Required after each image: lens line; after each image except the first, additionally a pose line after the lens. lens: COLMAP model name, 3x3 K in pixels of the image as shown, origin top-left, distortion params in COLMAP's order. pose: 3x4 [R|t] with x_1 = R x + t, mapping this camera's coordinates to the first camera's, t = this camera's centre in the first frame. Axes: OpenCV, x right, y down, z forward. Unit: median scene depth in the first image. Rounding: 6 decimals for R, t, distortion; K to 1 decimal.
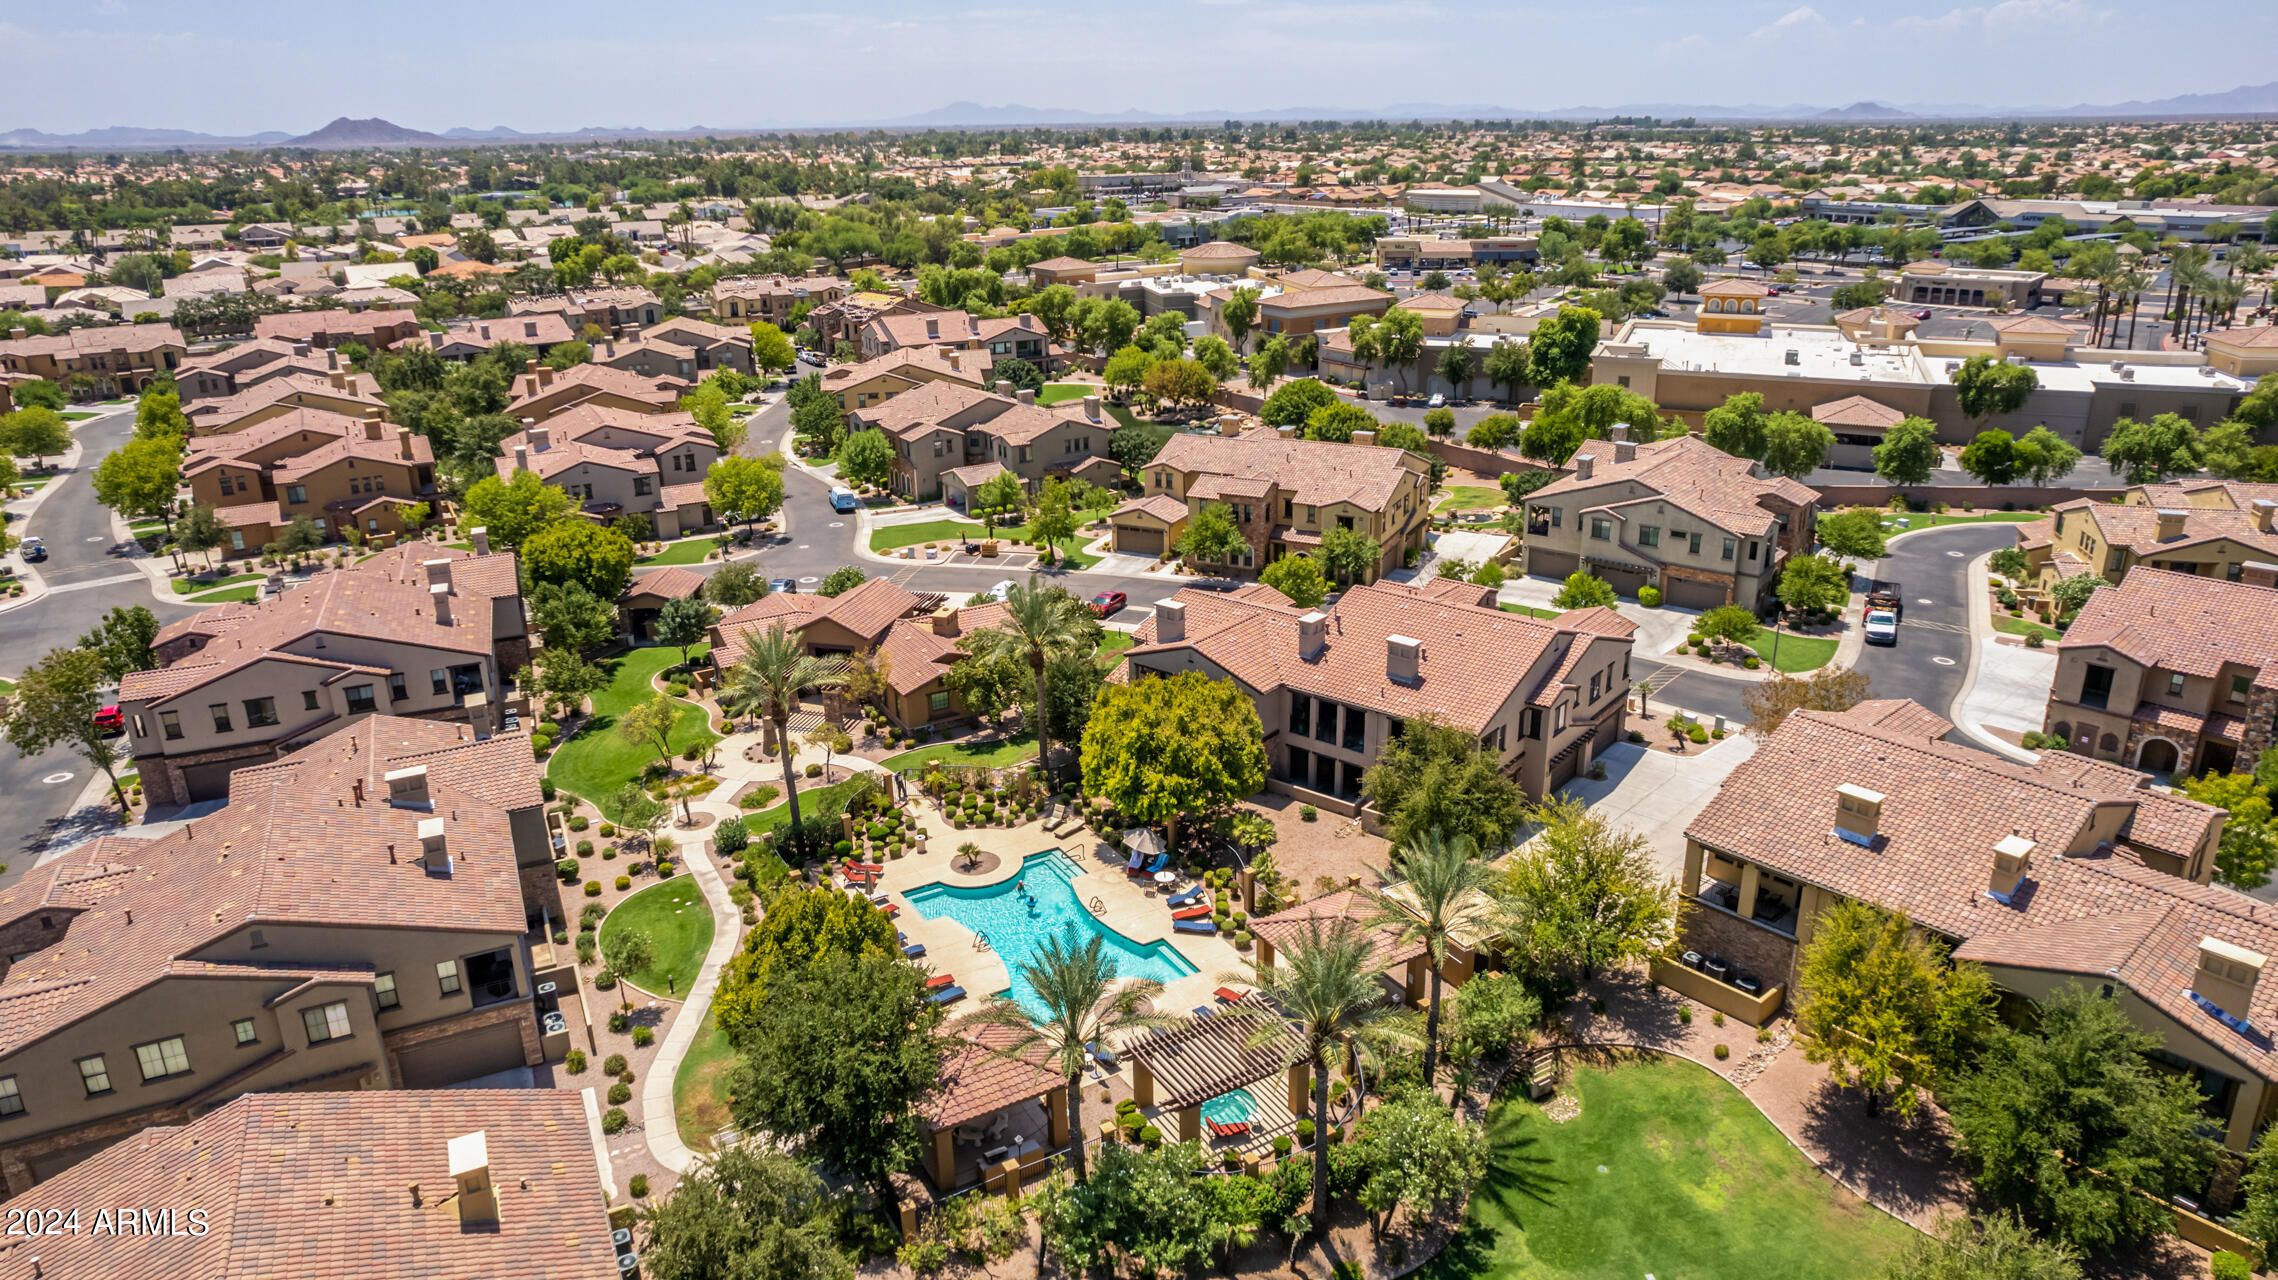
lens RADIAL K [[1450.5, 0, 1139.0], [0, 1450.5, 640.0], [0, 0, 1]] dist [-0.073725, 0.063310]
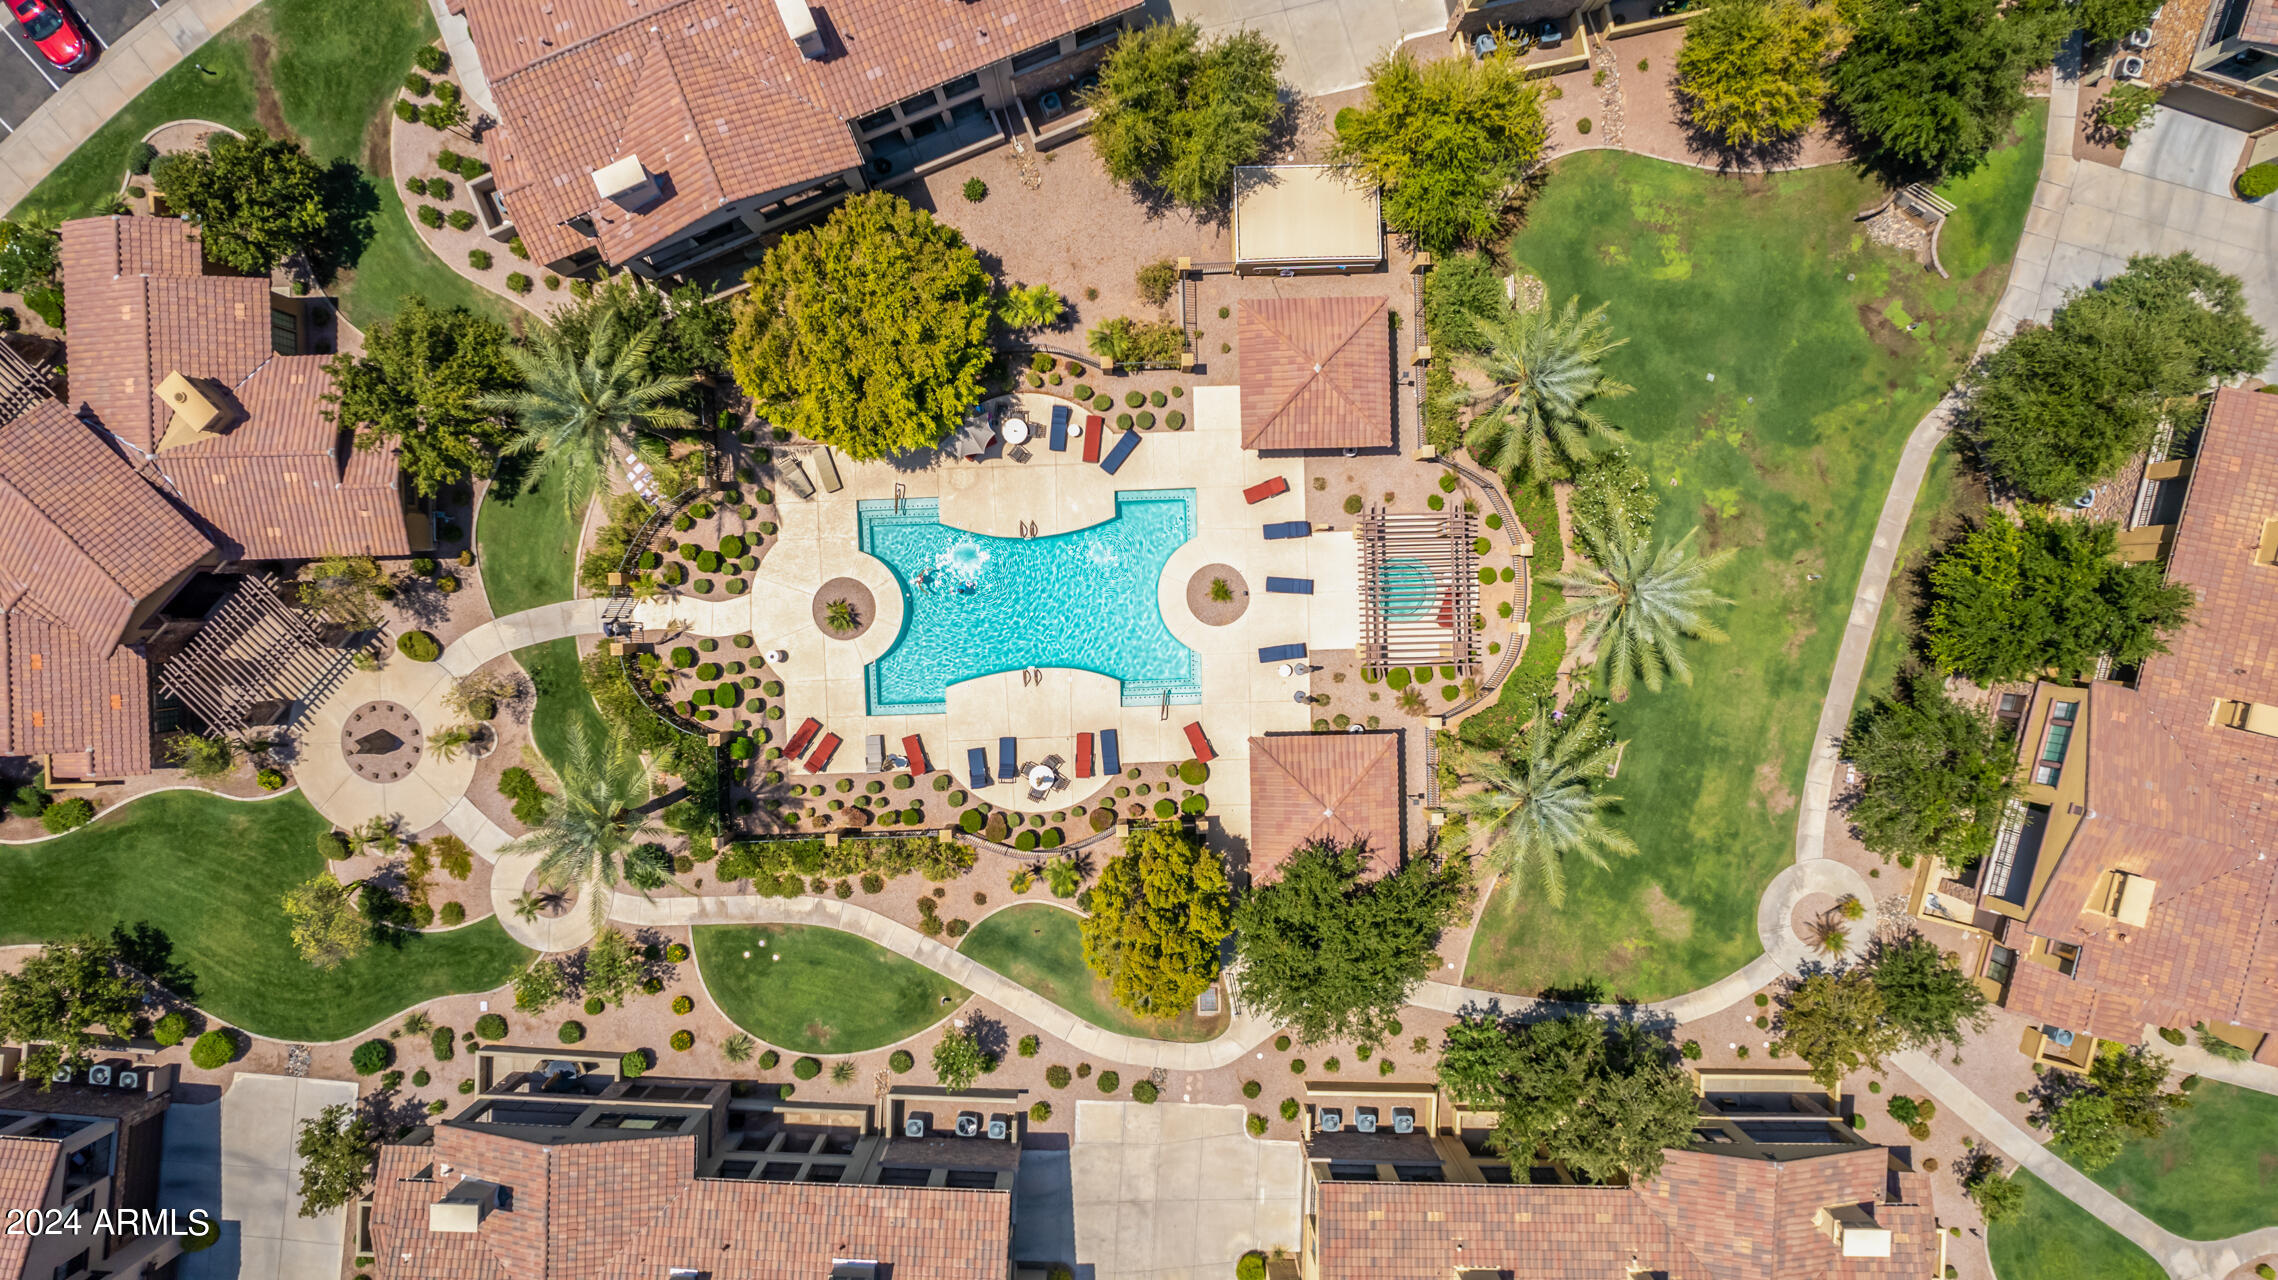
lens RADIAL K [[1447.5, 0, 1139.0], [0, 1447.5, 640.0], [0, 0, 1]] dist [-0.074627, 0.059464]
pose [[0.474570, -0.880217, 0.000914, -0.040126], [0.277445, 0.150569, 0.948869, -0.426589], [-0.835349, -0.450051, 0.315668, 0.467887]]
